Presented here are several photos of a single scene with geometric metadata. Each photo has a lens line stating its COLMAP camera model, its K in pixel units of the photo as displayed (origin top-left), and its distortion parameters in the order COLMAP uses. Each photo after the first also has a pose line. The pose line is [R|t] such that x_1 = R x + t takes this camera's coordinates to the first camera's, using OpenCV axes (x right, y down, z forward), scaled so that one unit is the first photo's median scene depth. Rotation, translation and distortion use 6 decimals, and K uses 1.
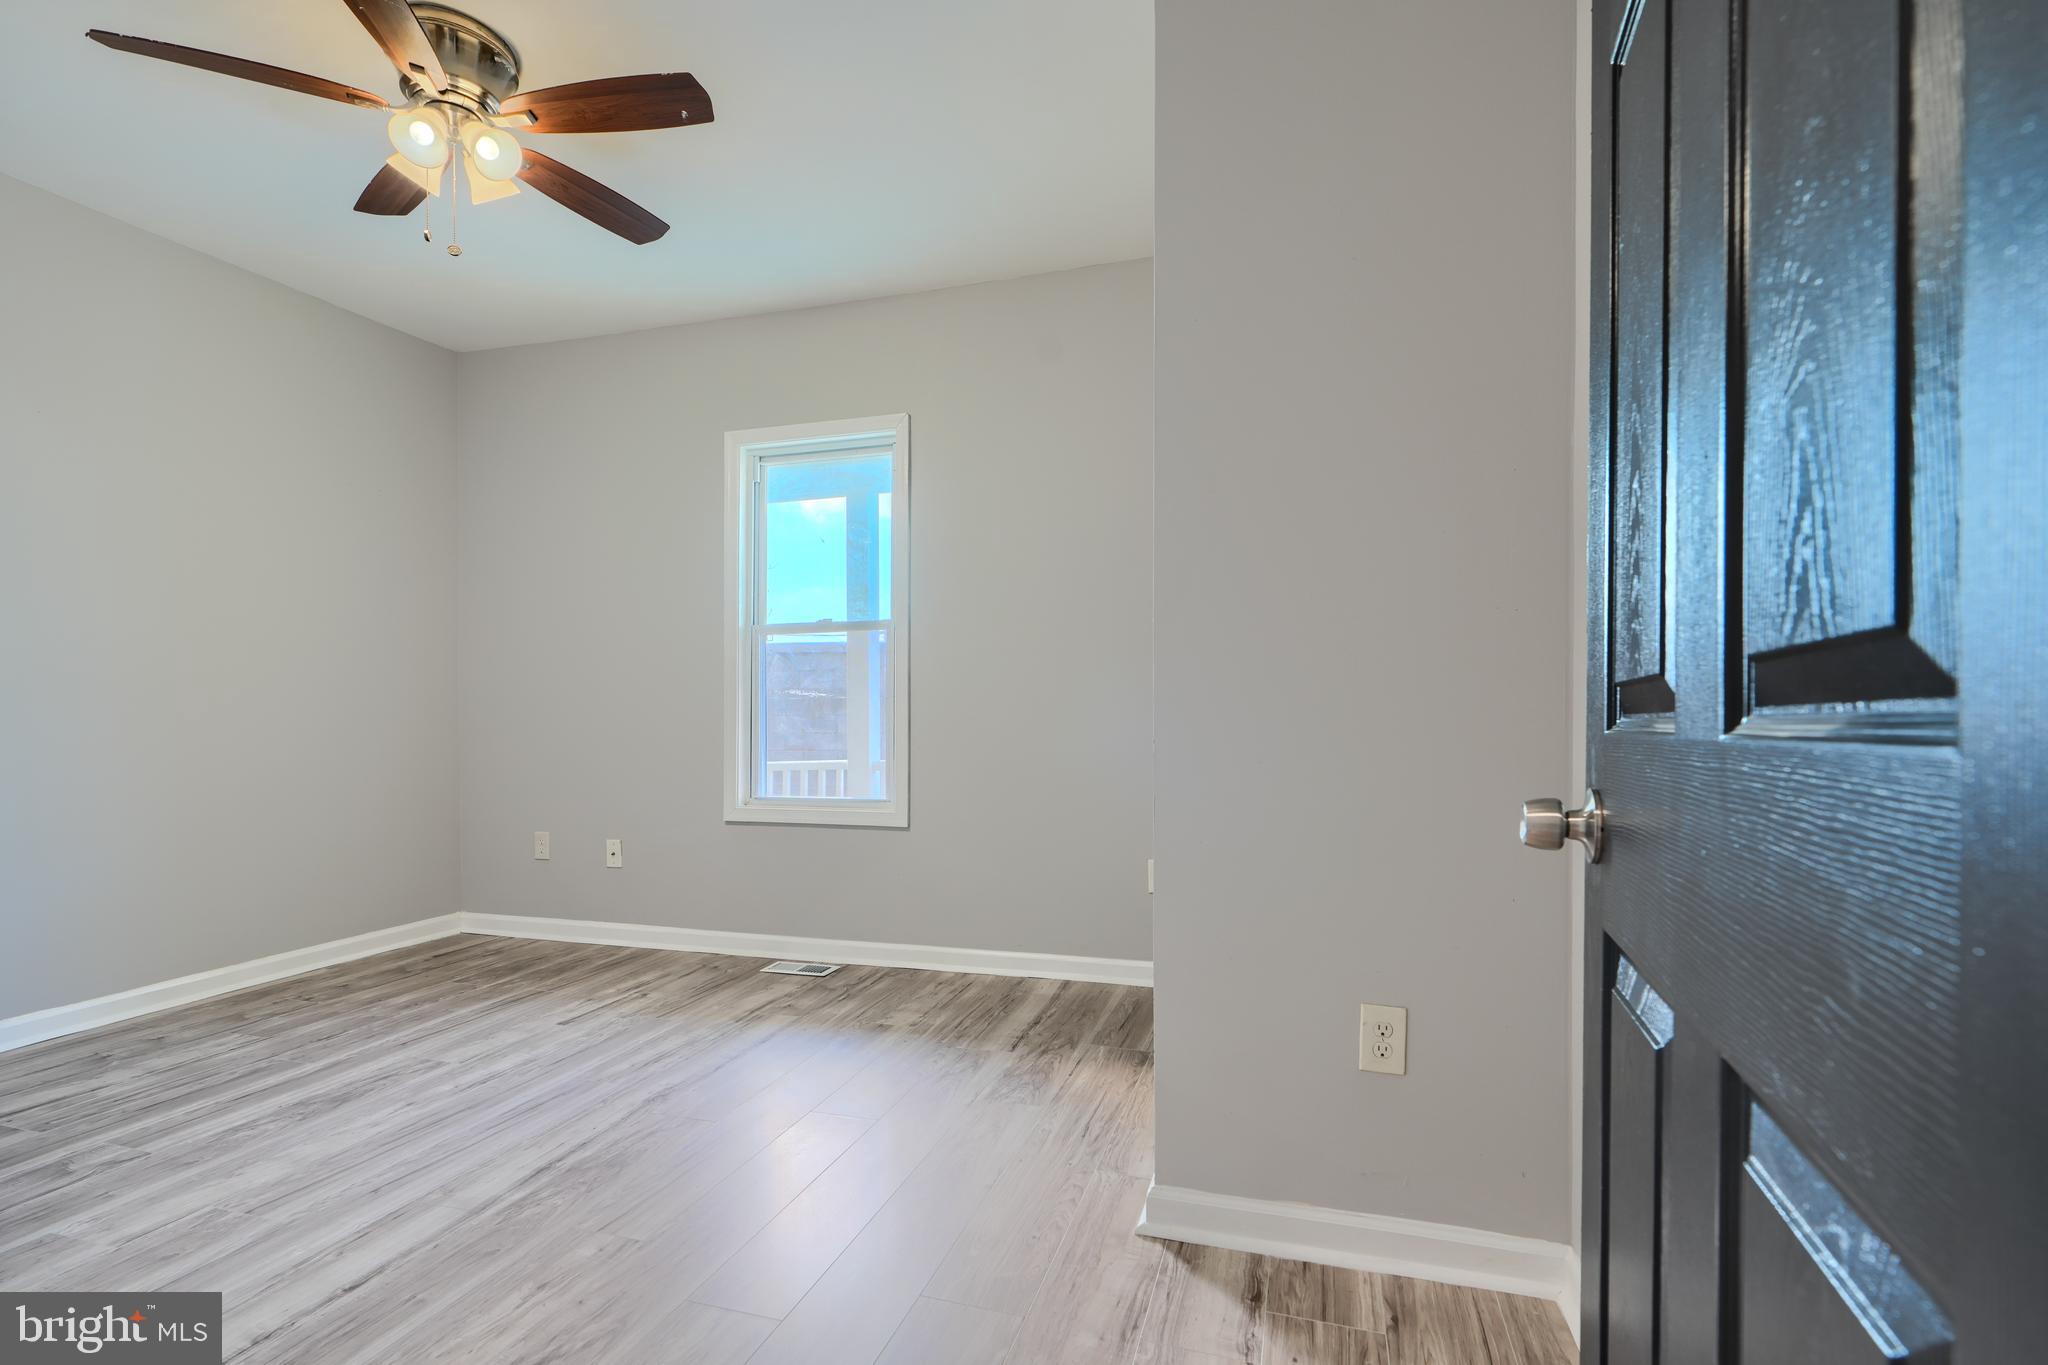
lens RADIAL K [[931.0, 0, 1025.9], [0, 931.0, 720.3], [0, 0, 1]] dist [0.001104, -0.000019]
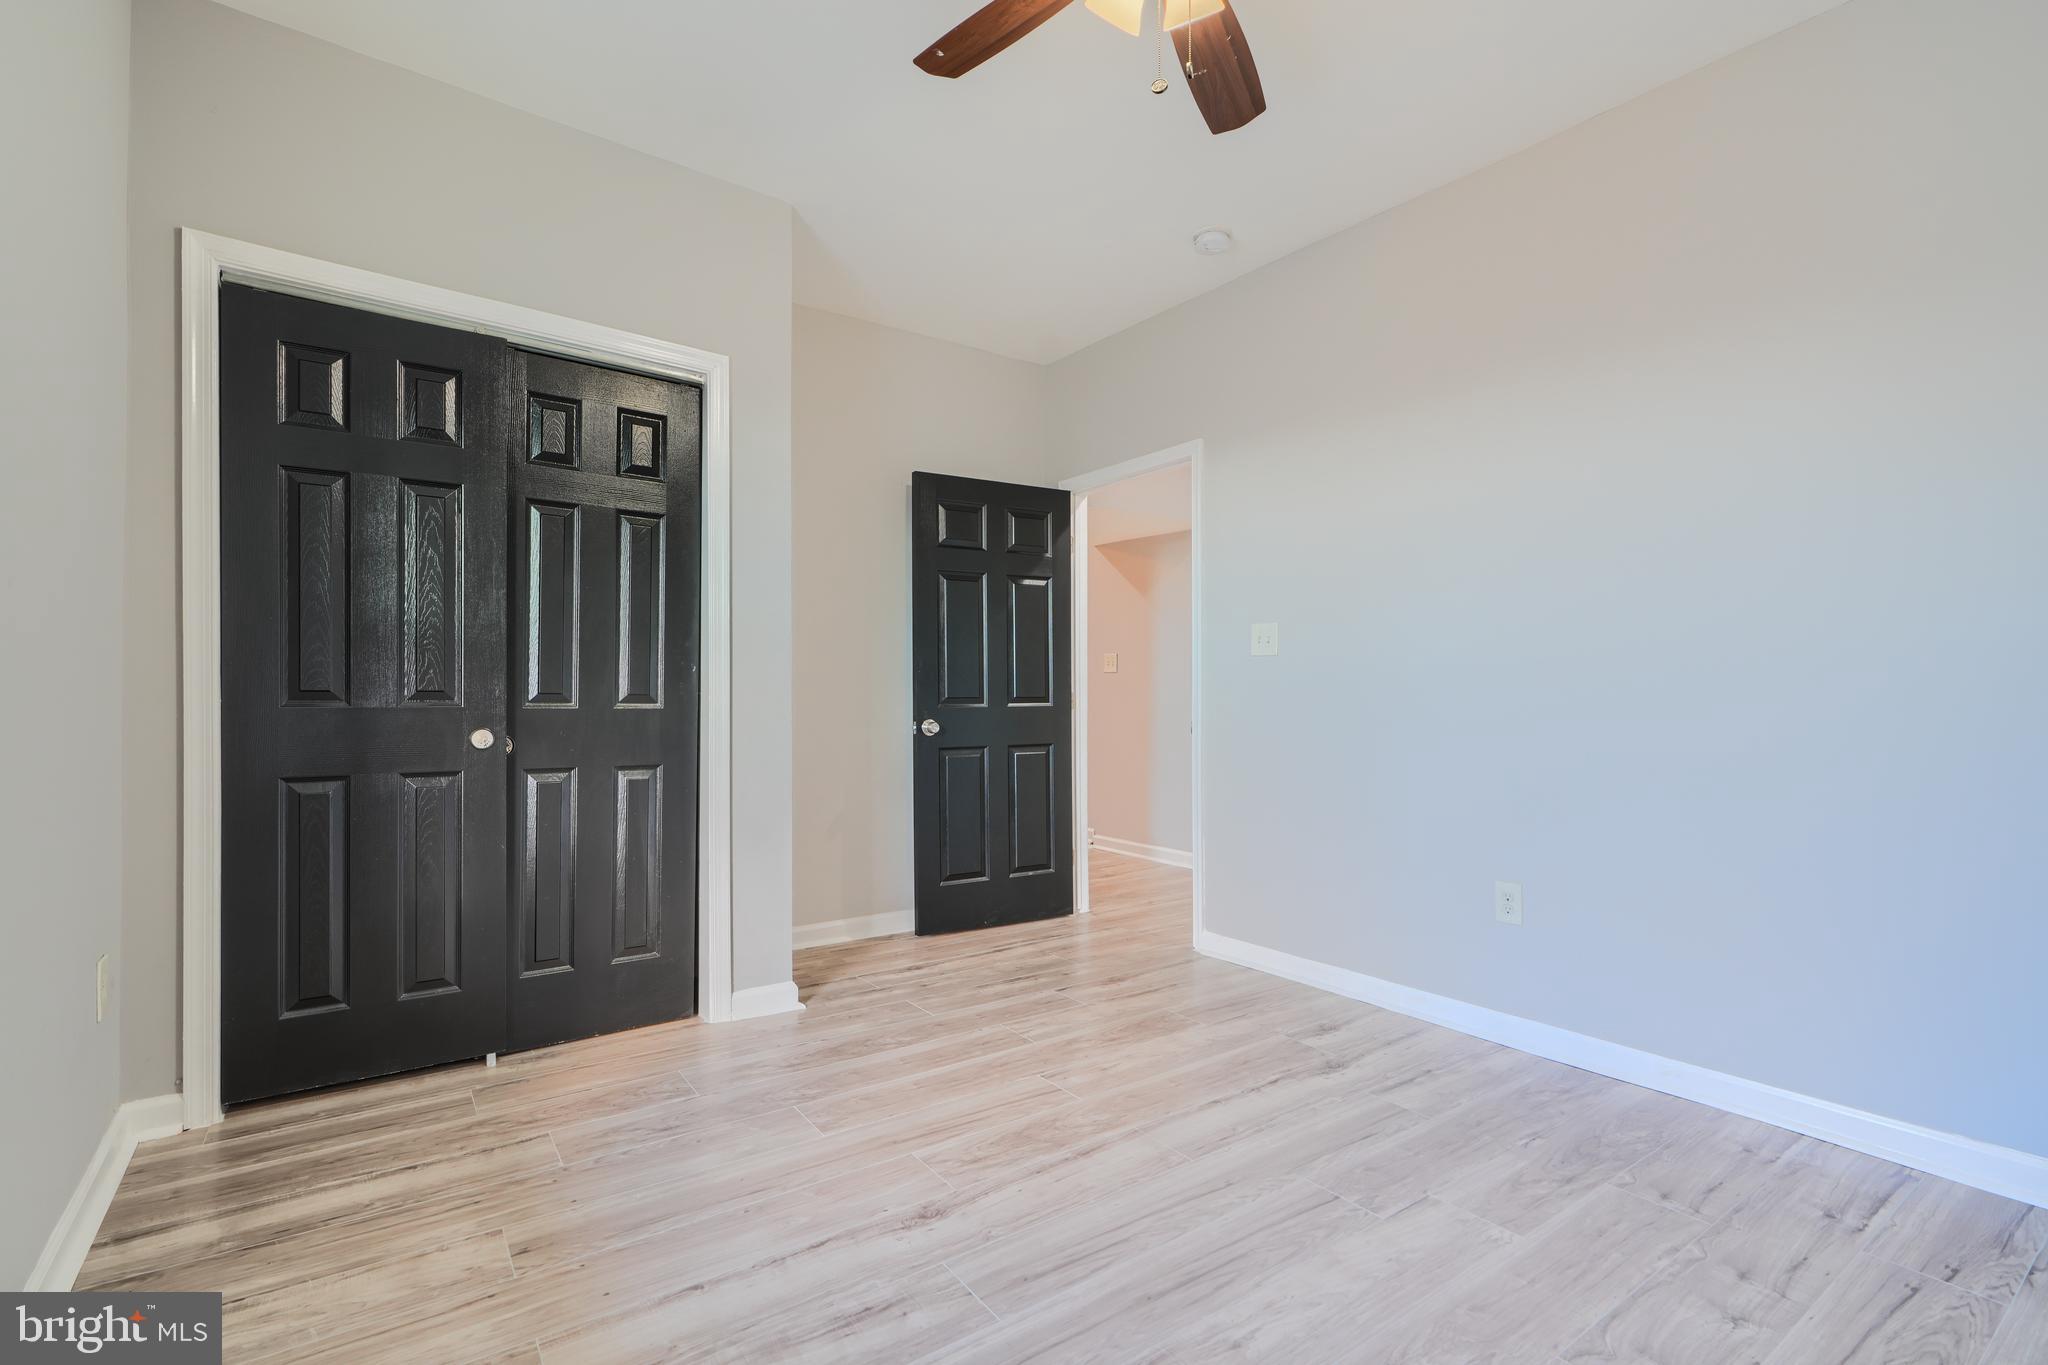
lens RADIAL K [[928.6, 0, 1016.3], [0, 928.6, 715.1], [0, 0, 1]] dist [-0.000185, 0.000750]
pose [[-0.786068, -0.002747, 0.618134, -0.838668], [0.004817, 0.999933, 0.010568, -0.003956], [-0.618122, 0.011285, -0.786001, 1.418637]]
